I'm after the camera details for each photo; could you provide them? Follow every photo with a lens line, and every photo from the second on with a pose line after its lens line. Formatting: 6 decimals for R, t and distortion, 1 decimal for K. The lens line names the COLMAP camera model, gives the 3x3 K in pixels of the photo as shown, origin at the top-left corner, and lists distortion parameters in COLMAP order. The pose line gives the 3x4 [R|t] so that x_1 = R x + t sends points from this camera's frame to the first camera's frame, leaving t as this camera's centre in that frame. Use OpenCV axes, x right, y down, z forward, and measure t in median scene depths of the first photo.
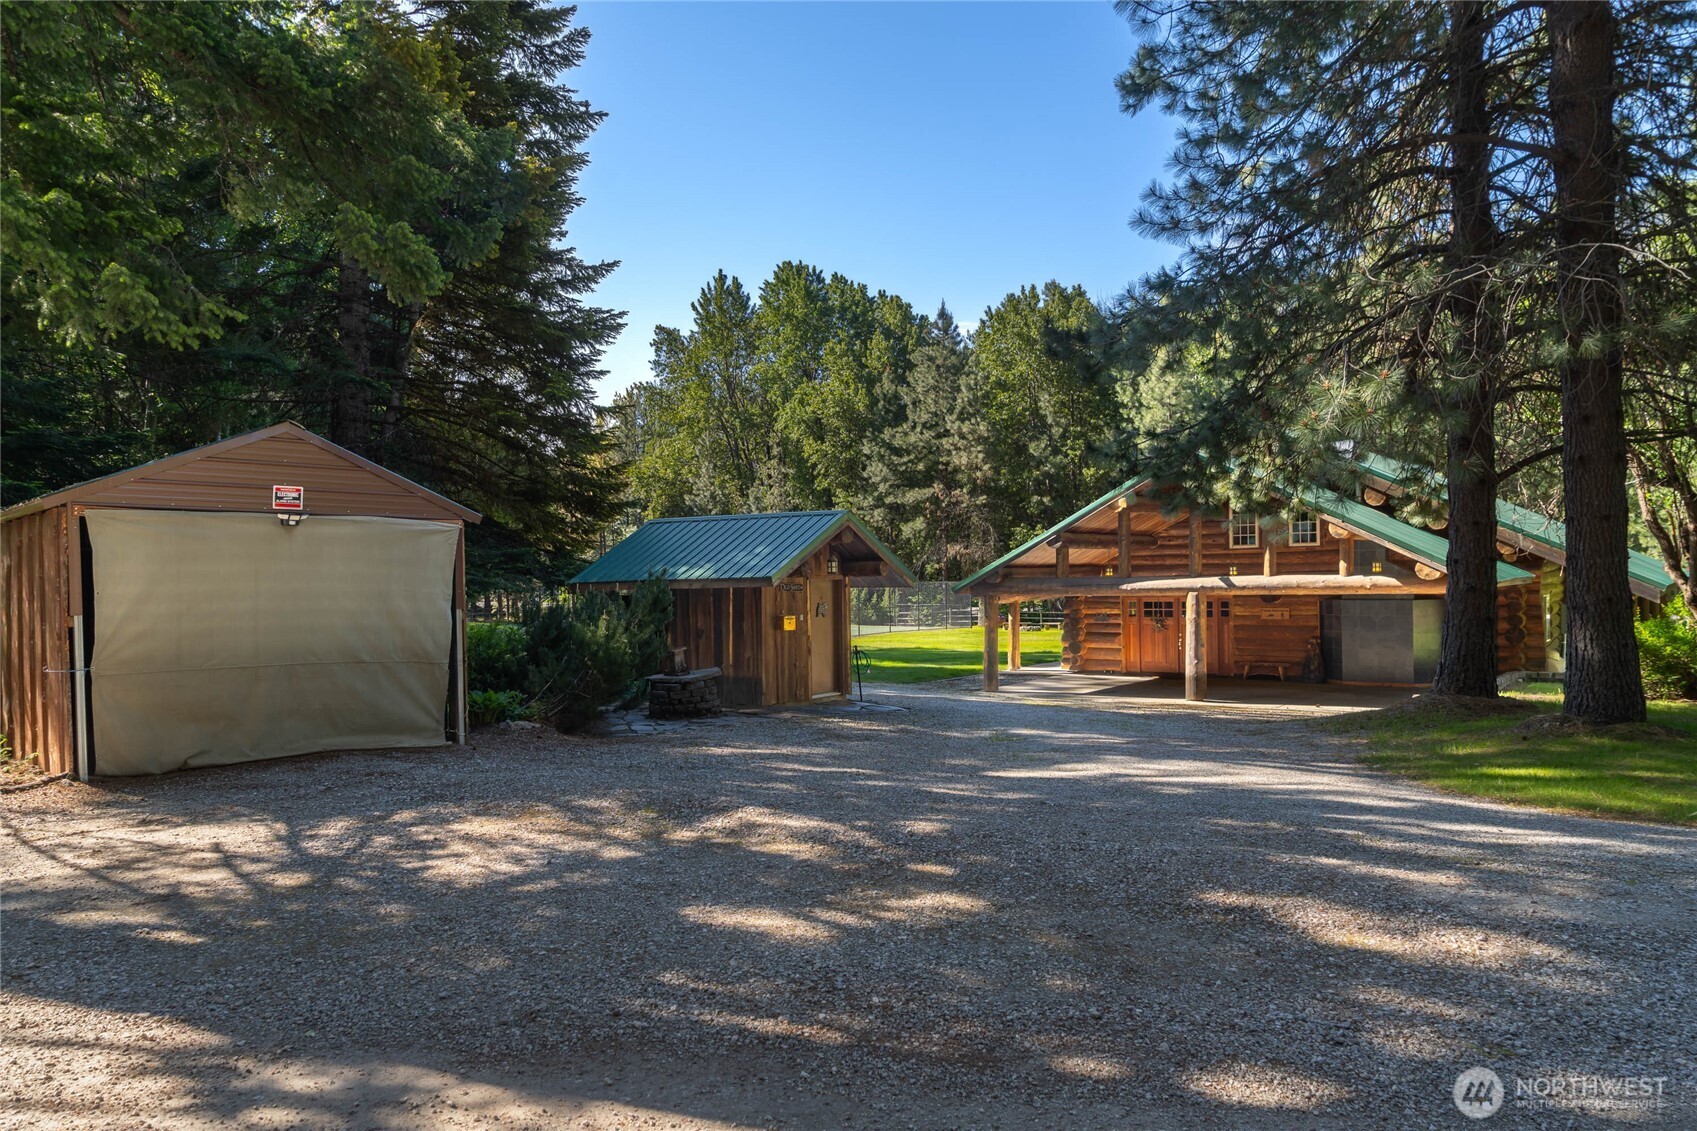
lens RADIAL K [[1121.6, 0, 822.8], [0, 1121.6, 581.4], [0, 0, 1]] dist [-0.000990, -0.000106]
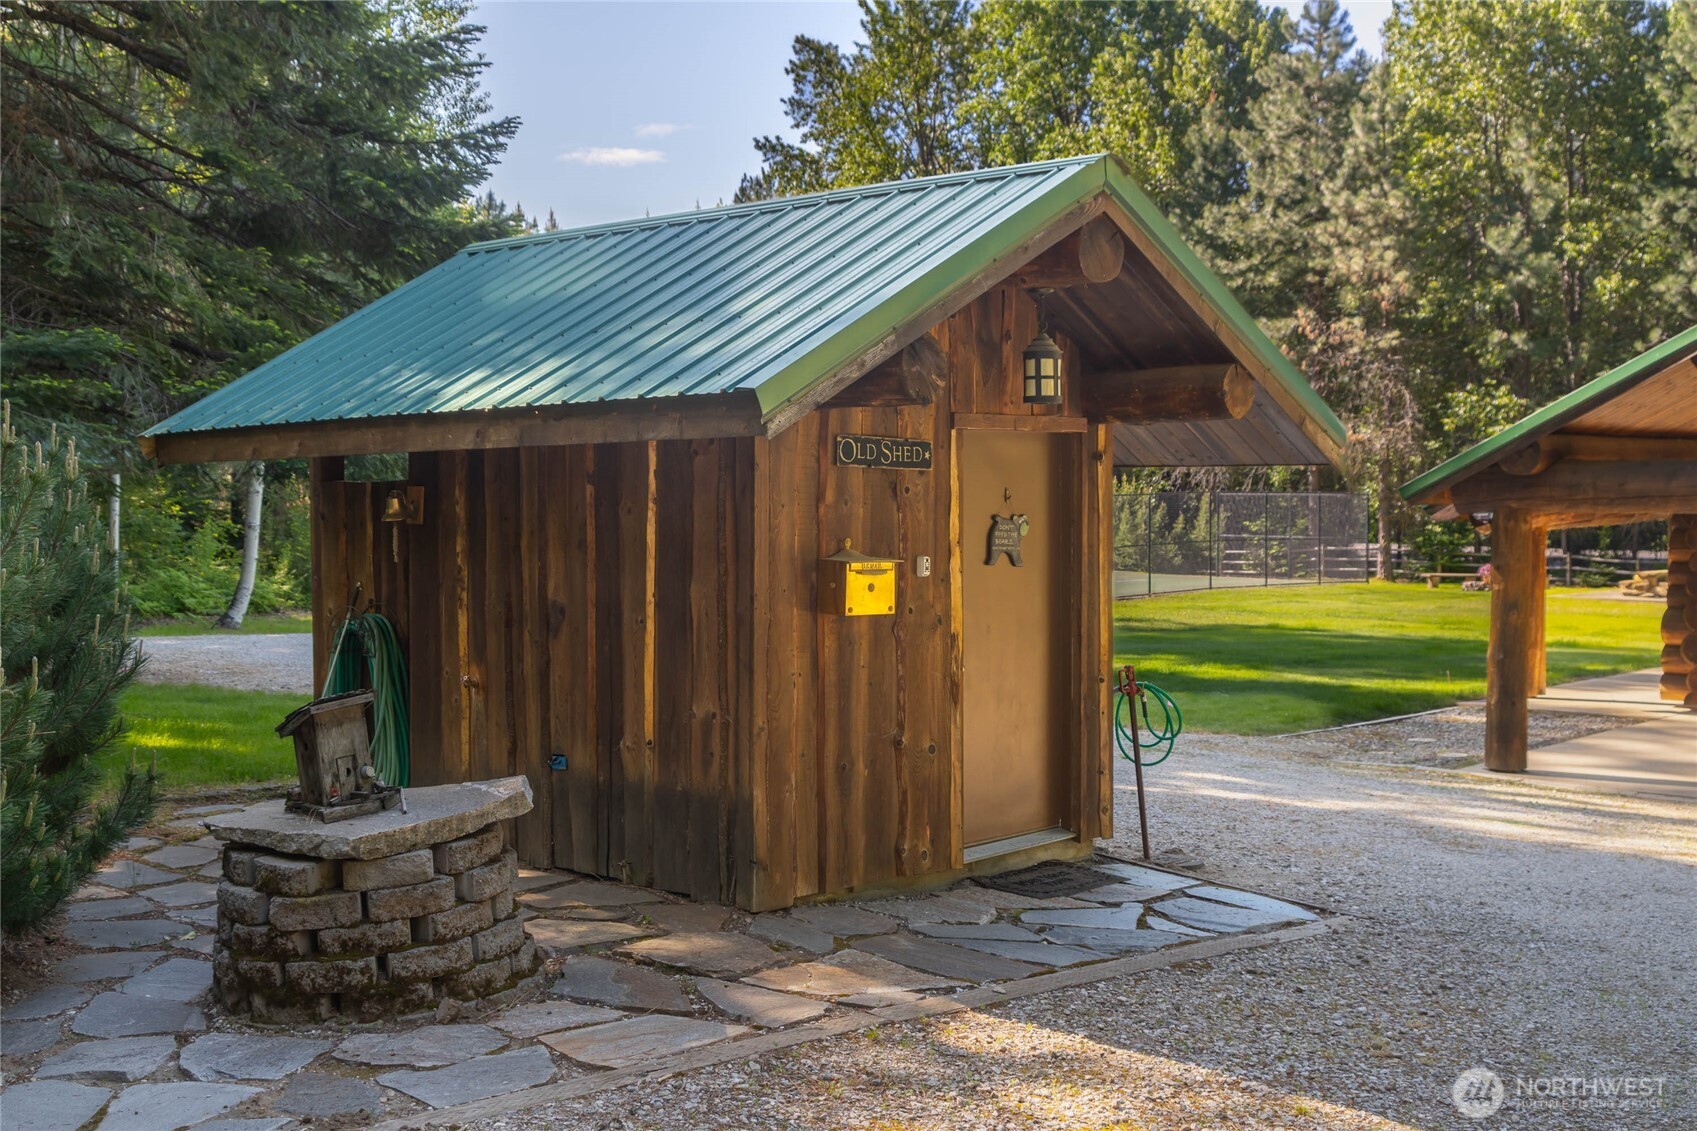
lens RADIAL K [[1772.7, 0, 848.5], [0, 1772.7, 565.5], [0, 0, 1]] dist [-0.005489, 0.018890]
pose [[0.990575, 0.016884, -0.135930, 0.012710], [-0.011655, 0.999164, 0.039179, 0.009435], [0.136478, -0.037225, 0.989943, 0.353427]]
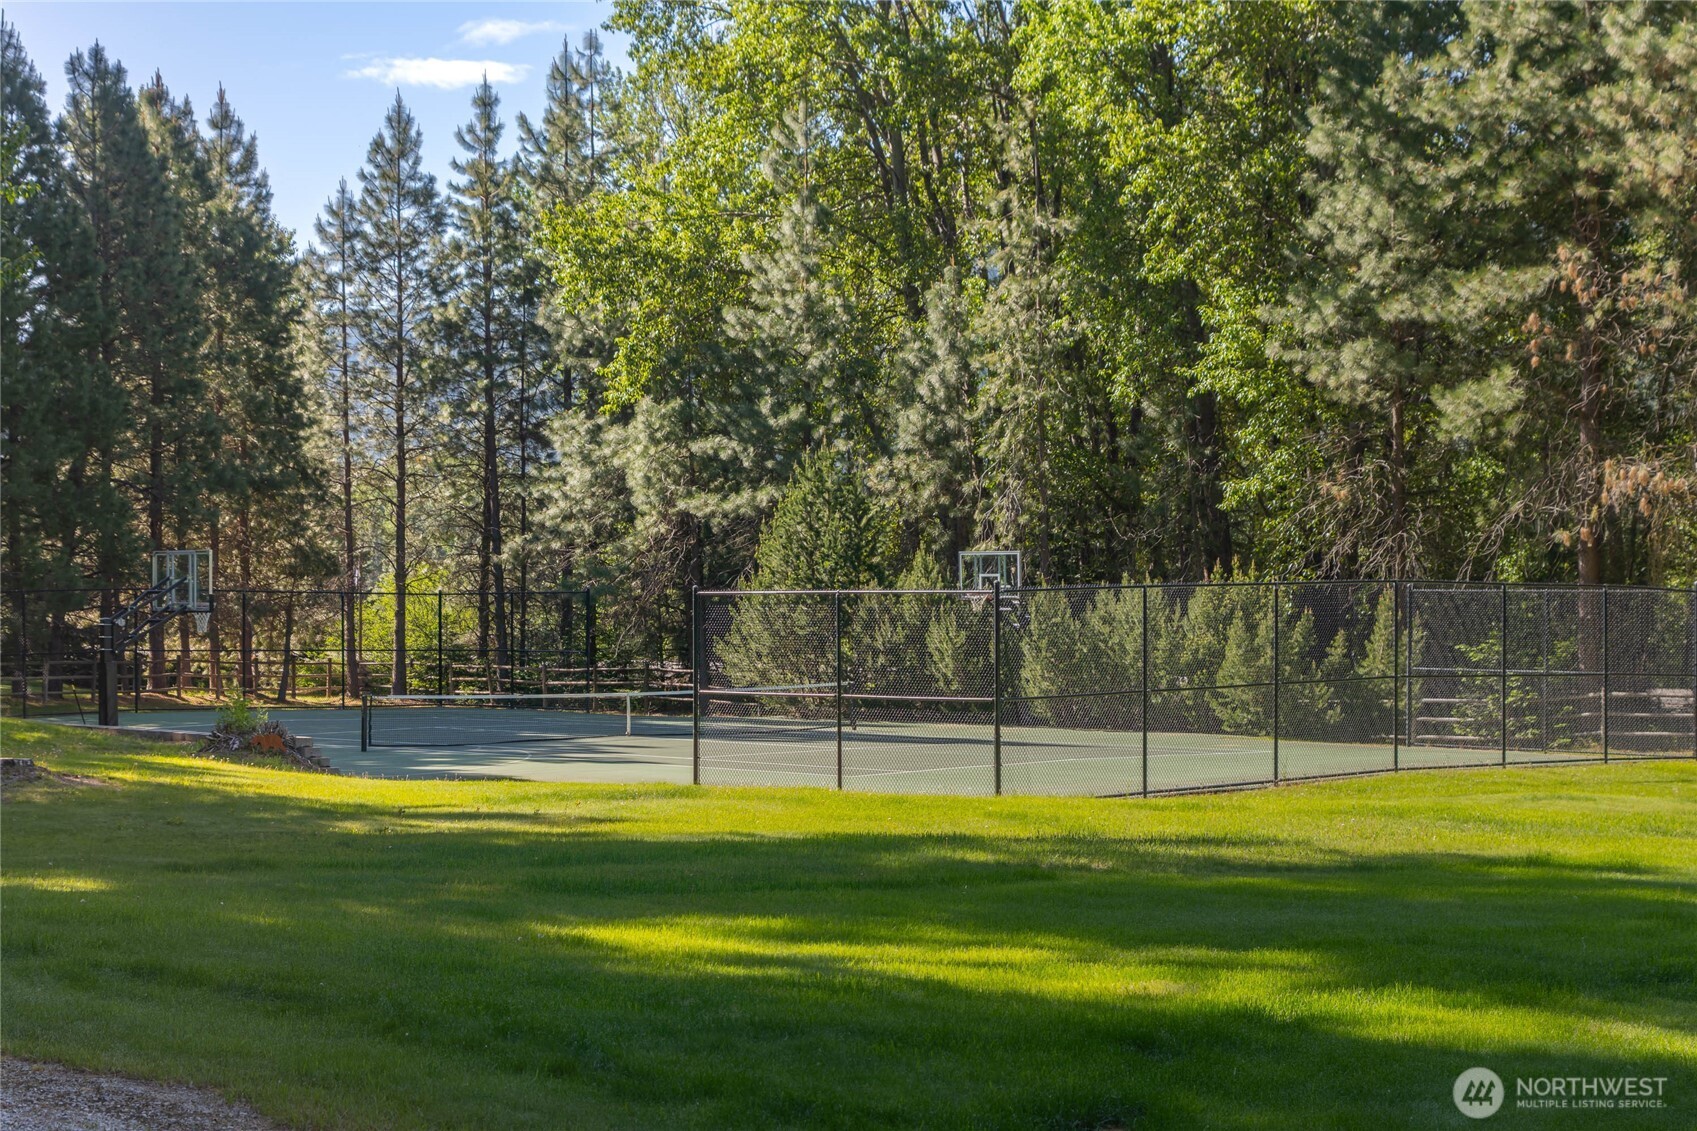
lens RADIAL K [[2827.6, 0, 848.3], [0, 2827.6, 633.5], [0, 0, 1]] dist [0.033447, 0.141157]
pose [[0.992006, 0.016866, -0.125057, 0.032758], [-0.016146, 0.999847, 0.006764, 0.022769], [0.125152, -0.004691, 0.992127, 0.687235]]
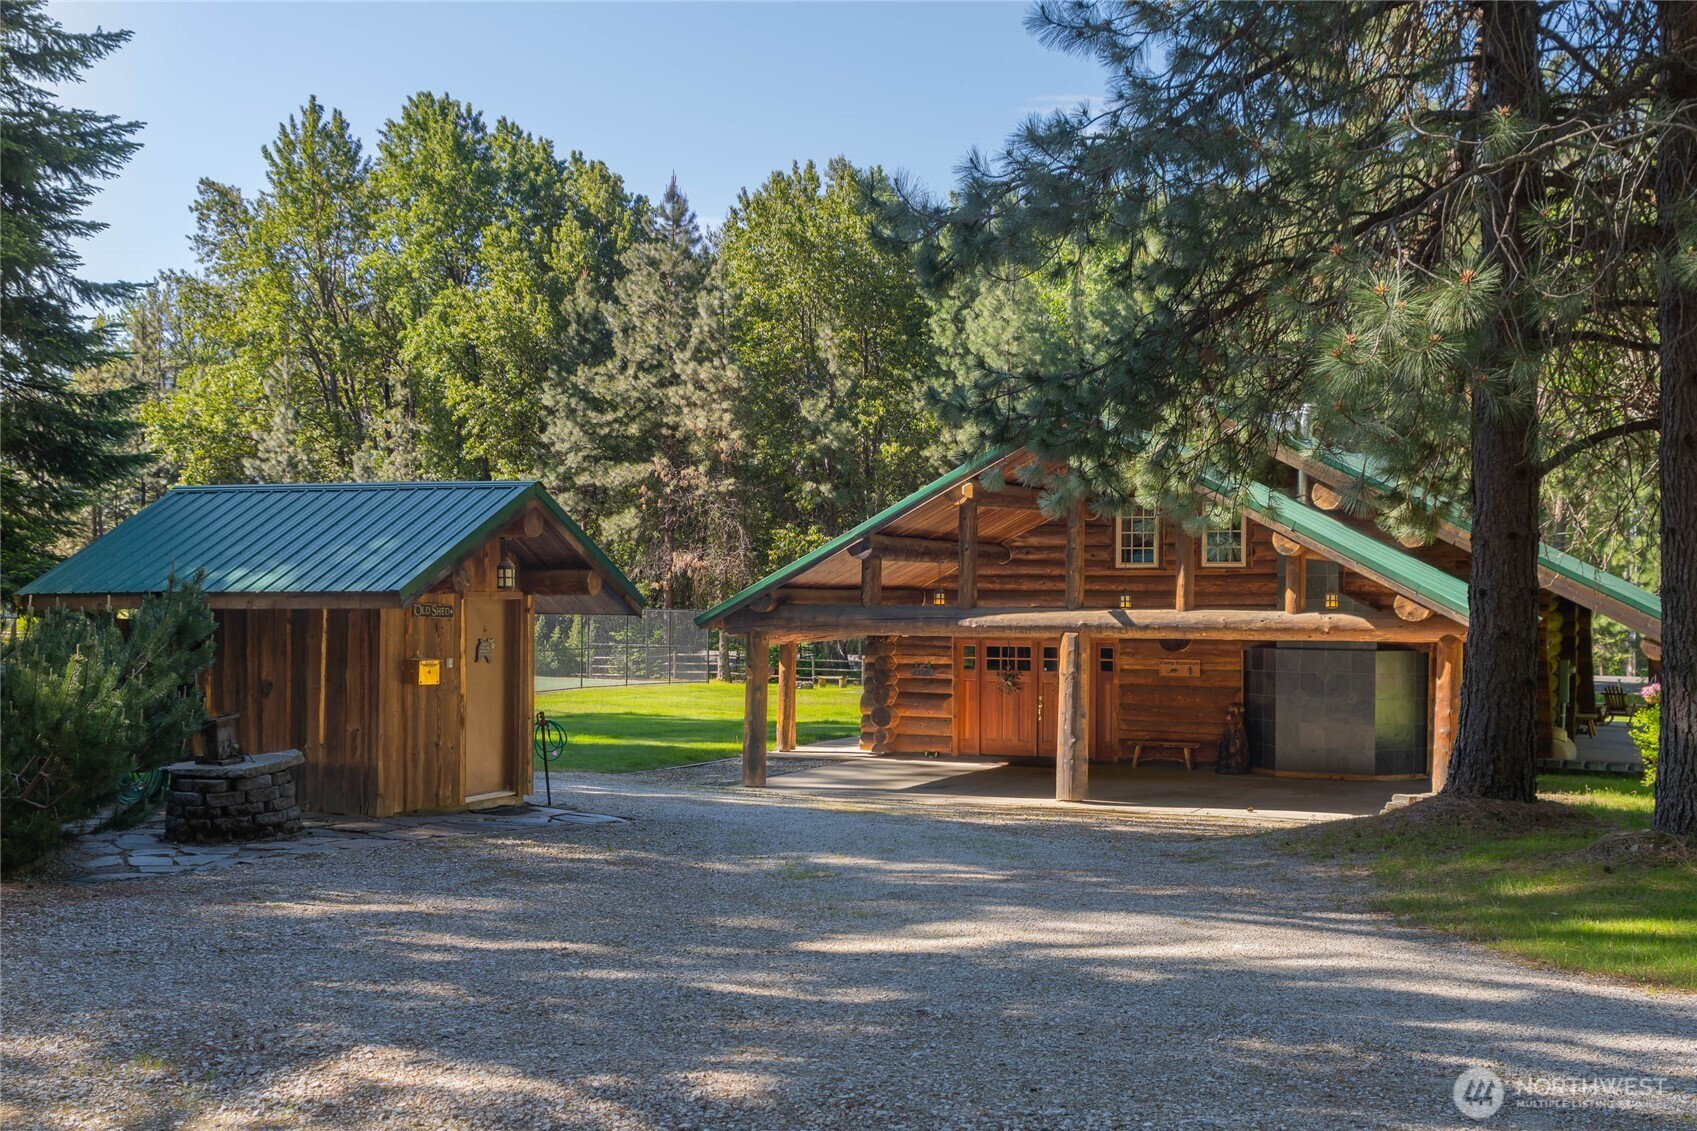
lens RADIAL K [[1708.3, 0, 850.7], [0, 1708.3, 606.9], [0, 0, 1]] dist [0.008267, 0.012619]
pose [[0.975620, 0.022518, 0.218307, -0.006293], [-0.022075, 0.999746, -0.004465, 0.001476], [-0.218352, -0.000463, 0.975870, 0.054695]]
